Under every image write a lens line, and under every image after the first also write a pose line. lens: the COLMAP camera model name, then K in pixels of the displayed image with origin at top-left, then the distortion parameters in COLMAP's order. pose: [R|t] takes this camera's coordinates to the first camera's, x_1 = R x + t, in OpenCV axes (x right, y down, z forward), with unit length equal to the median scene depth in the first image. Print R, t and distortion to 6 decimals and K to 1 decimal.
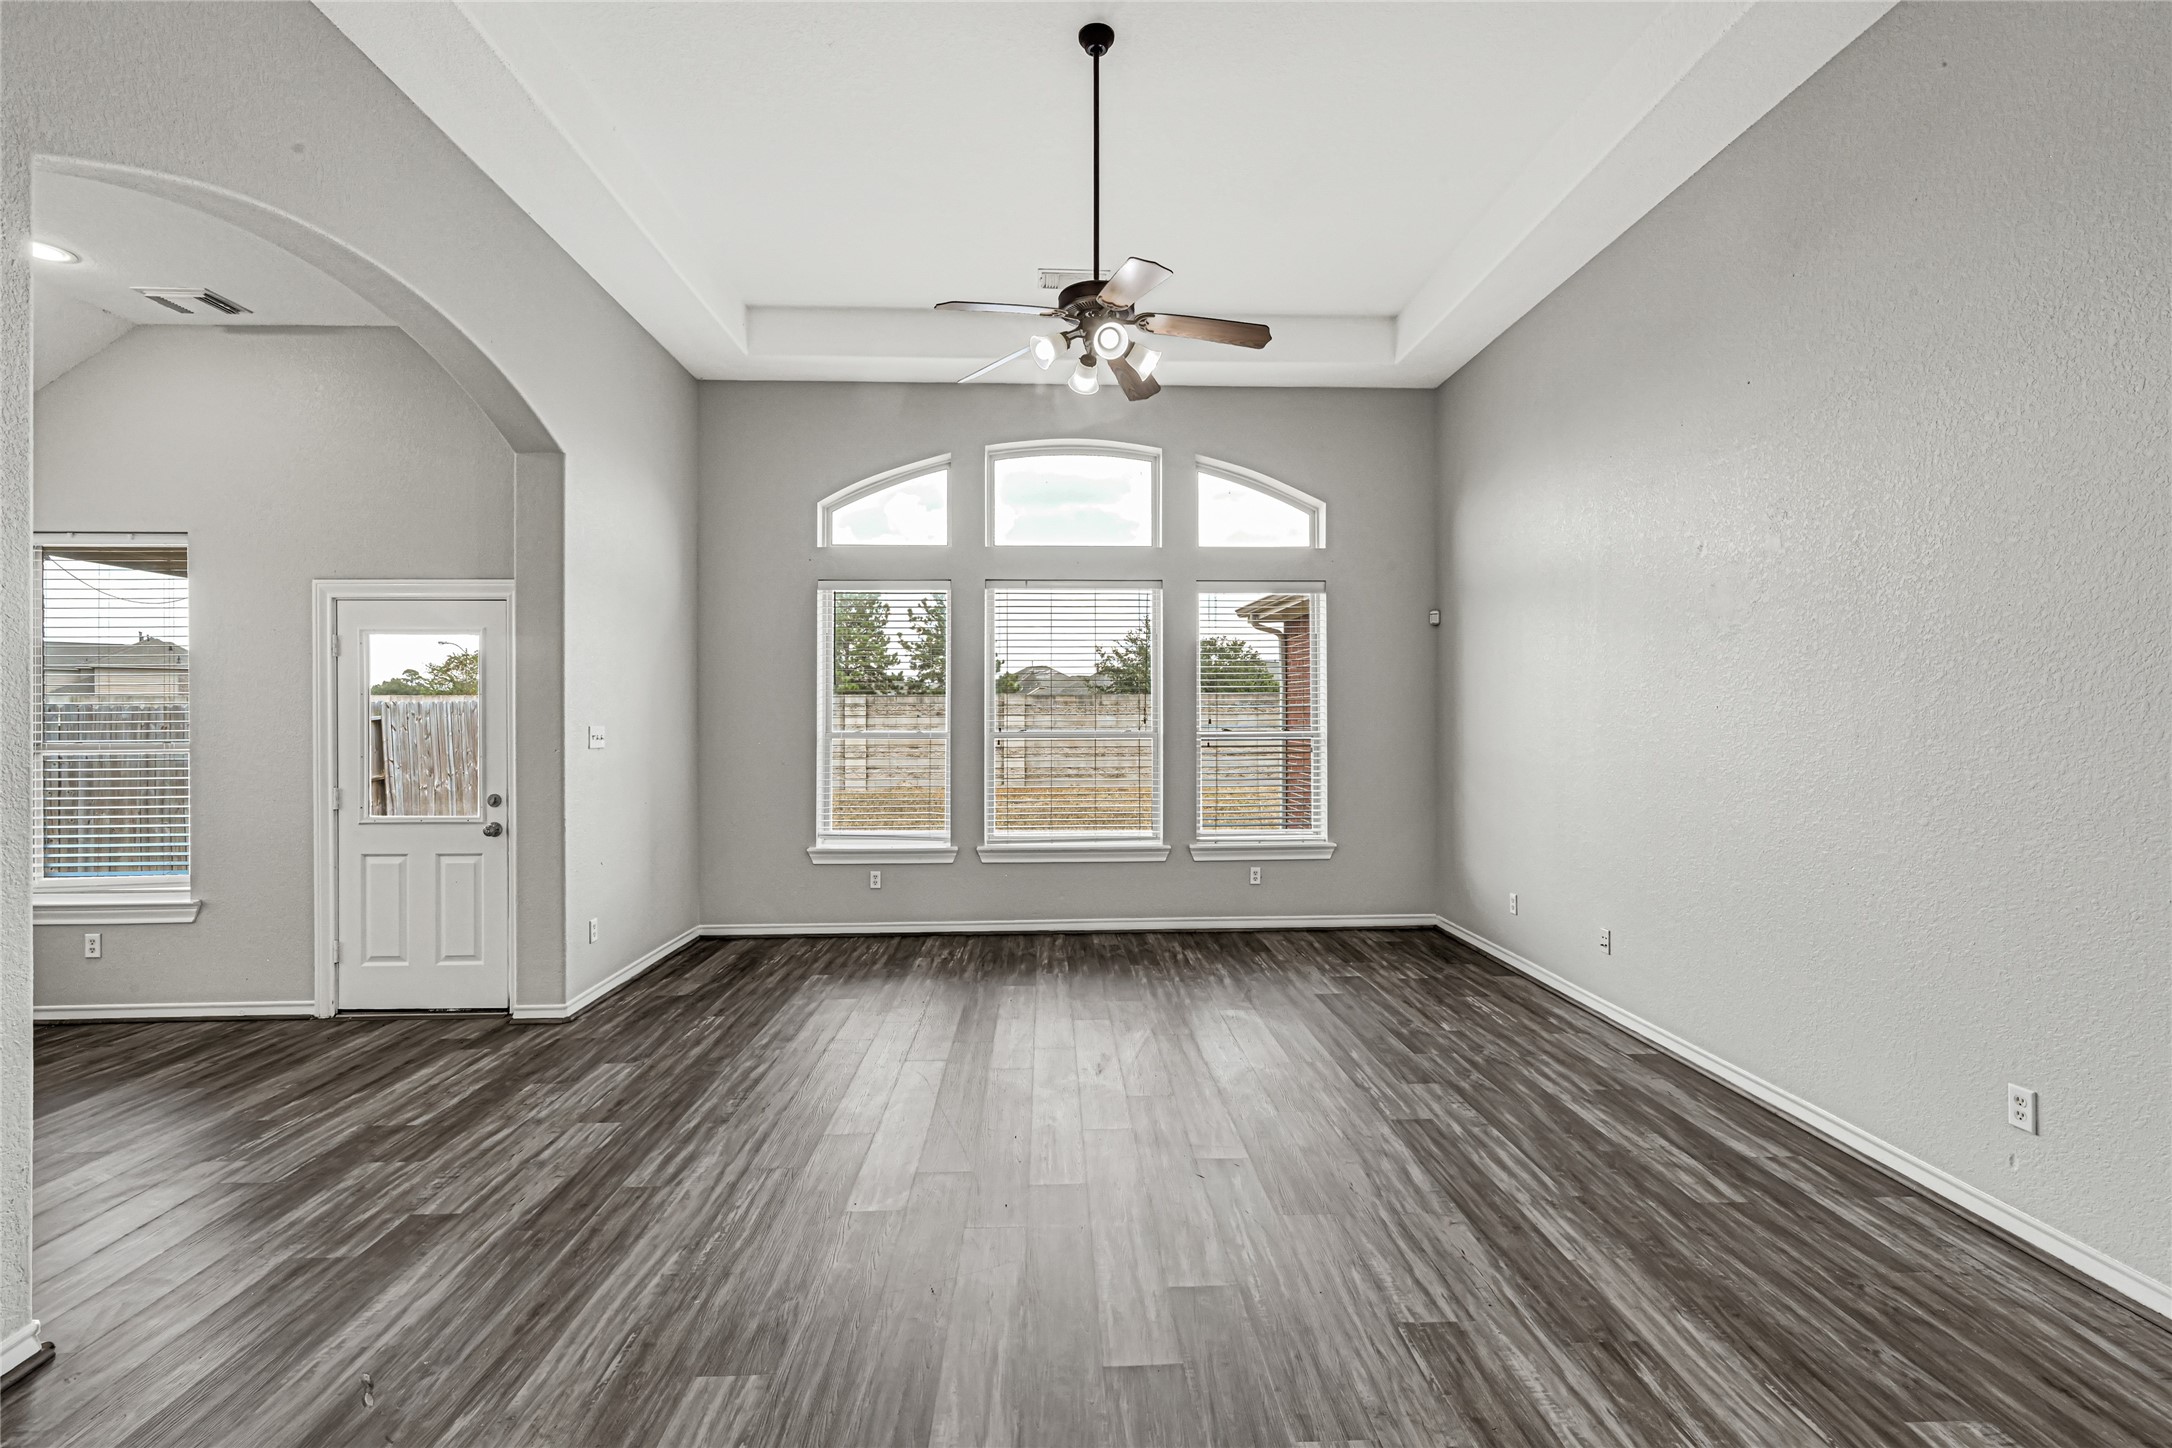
lens RADIAL K [[921.3, 0, 1081.5], [0, 921.3, 738.9], [0, 0, 1]] dist [0.000584, 0.000146]
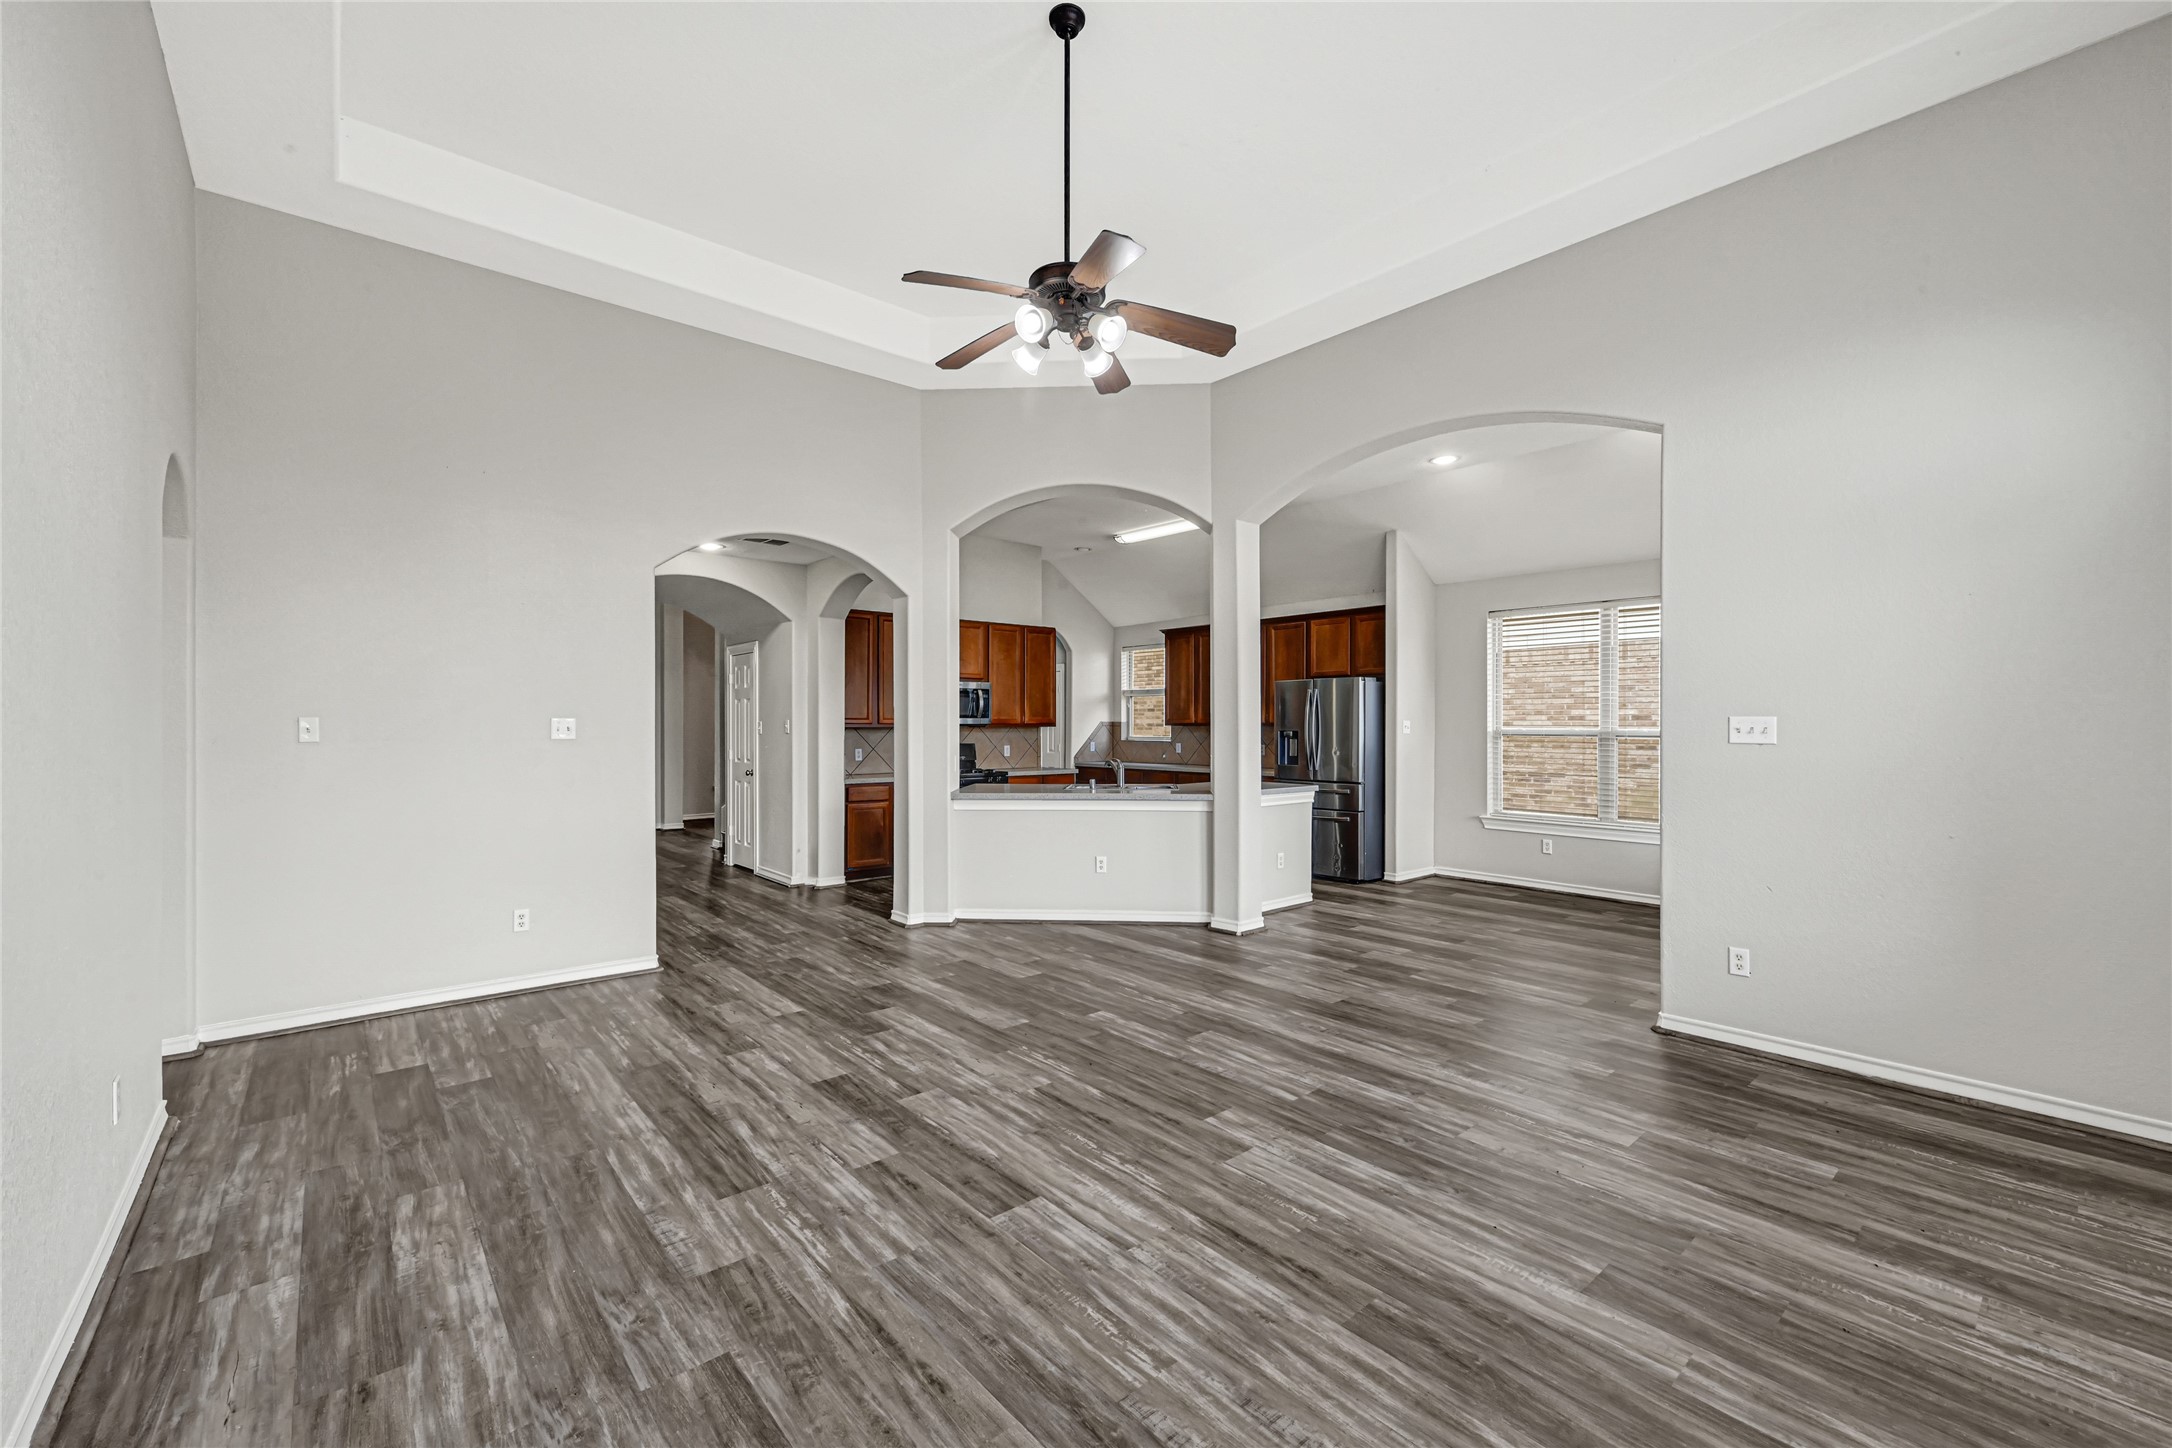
lens RADIAL K [[921.3, 0, 1076.4], [0, 921.3, 712.7], [0, 0, 1]] dist [0.000584, 0.000146]
pose [[-0.789354, -0.004893, -0.613918, 0.602634], [-0.011405, 0.999913, 0.006694, -0.016290], [0.613832, 0.012285, -0.789341, 1.743287]]
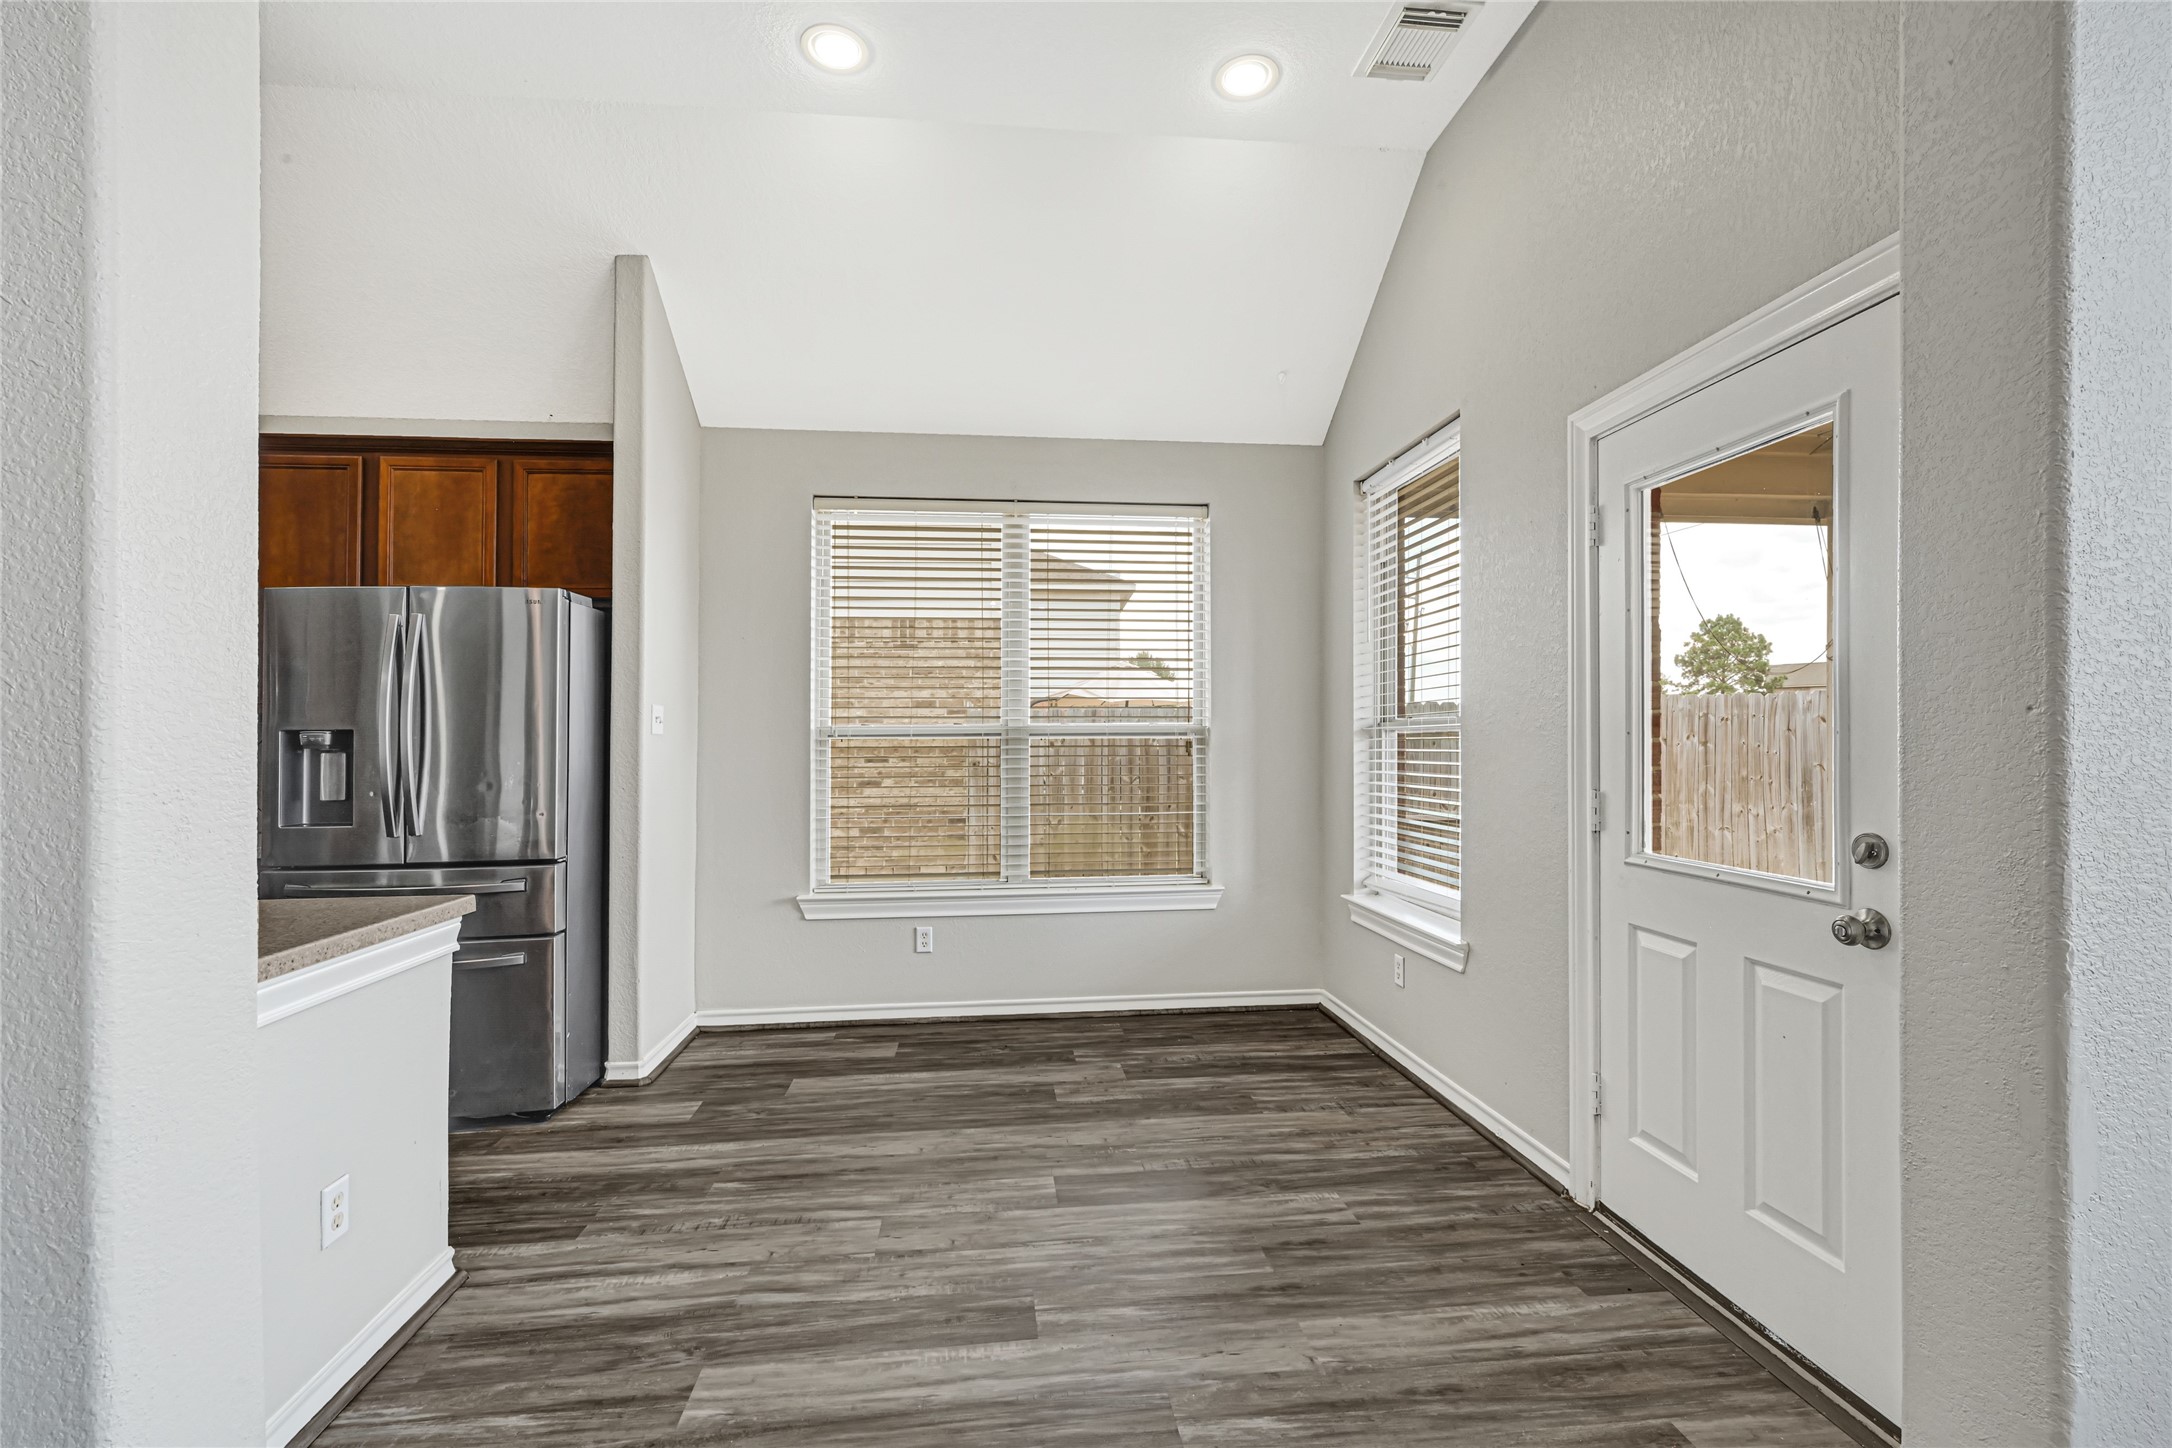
lens RADIAL K [[921.3, 0, 1087.7], [0, 921.3, 730.6], [0, 0, 1]] dist [0.000584, 0.000146]
pose [[0.048636, -0.002563, -0.998813, -0.378381], [-0.013563, 0.999903, -0.003226, 0.032079], [0.998724, 0.013704, 0.048596, 0.898403]]
